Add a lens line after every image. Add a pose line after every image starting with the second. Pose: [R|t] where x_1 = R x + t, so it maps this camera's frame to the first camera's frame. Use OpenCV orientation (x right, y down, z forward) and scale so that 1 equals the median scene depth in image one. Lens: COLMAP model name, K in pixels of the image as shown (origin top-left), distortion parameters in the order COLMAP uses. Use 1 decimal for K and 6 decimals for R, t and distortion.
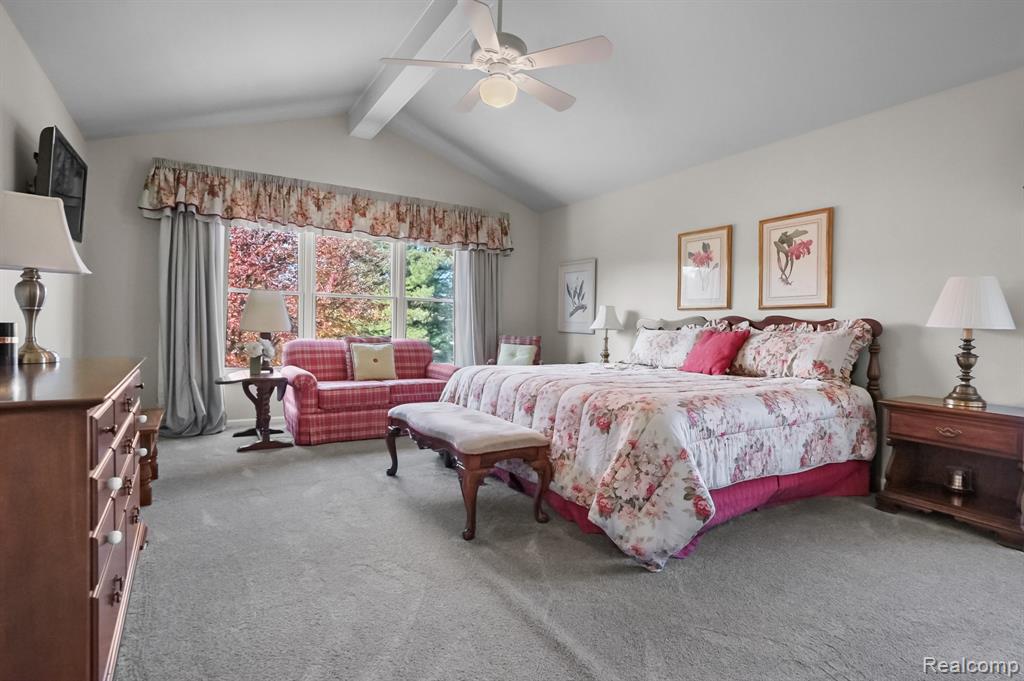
lens RADIAL K [[514.4, 0, 507.5], [0, 514.4, 332.4], [0, 0, 1]] dist [0.000629, 0.000264]
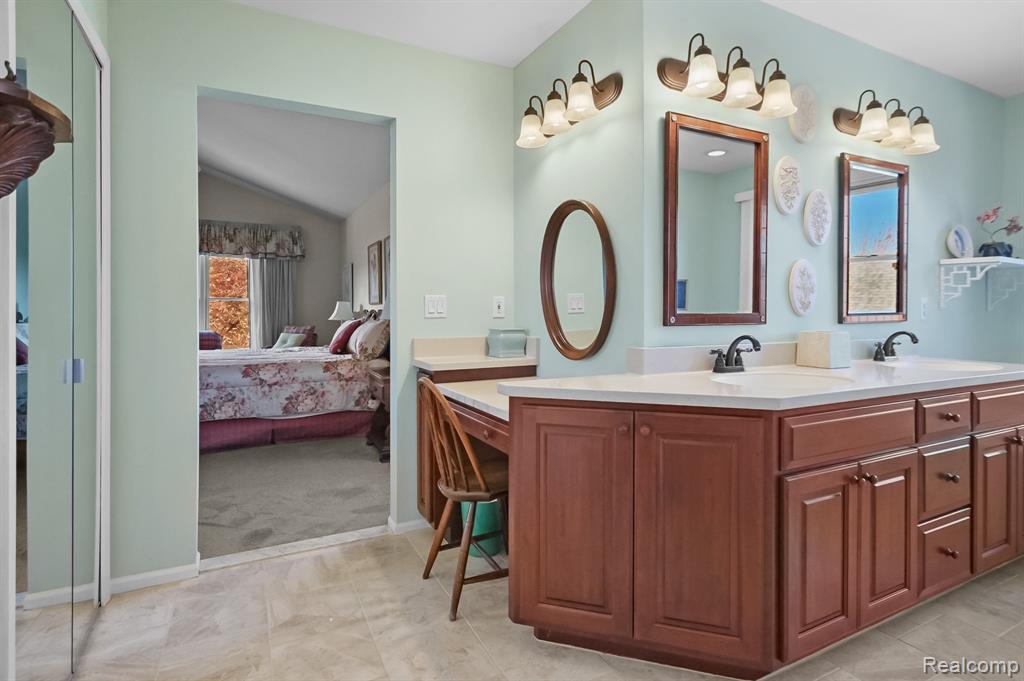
lens RADIAL K [[514.4, 0, 507.5], [0, 514.4, 332.4], [0, 0, 1]] dist [0.000629, 0.000264]
pose [[0.996592, -0.016944, -0.080734, 0.649972], [0.019040, 0.999499, 0.025268, -0.000175], [0.080265, -0.026719, 0.996415, -0.213462]]
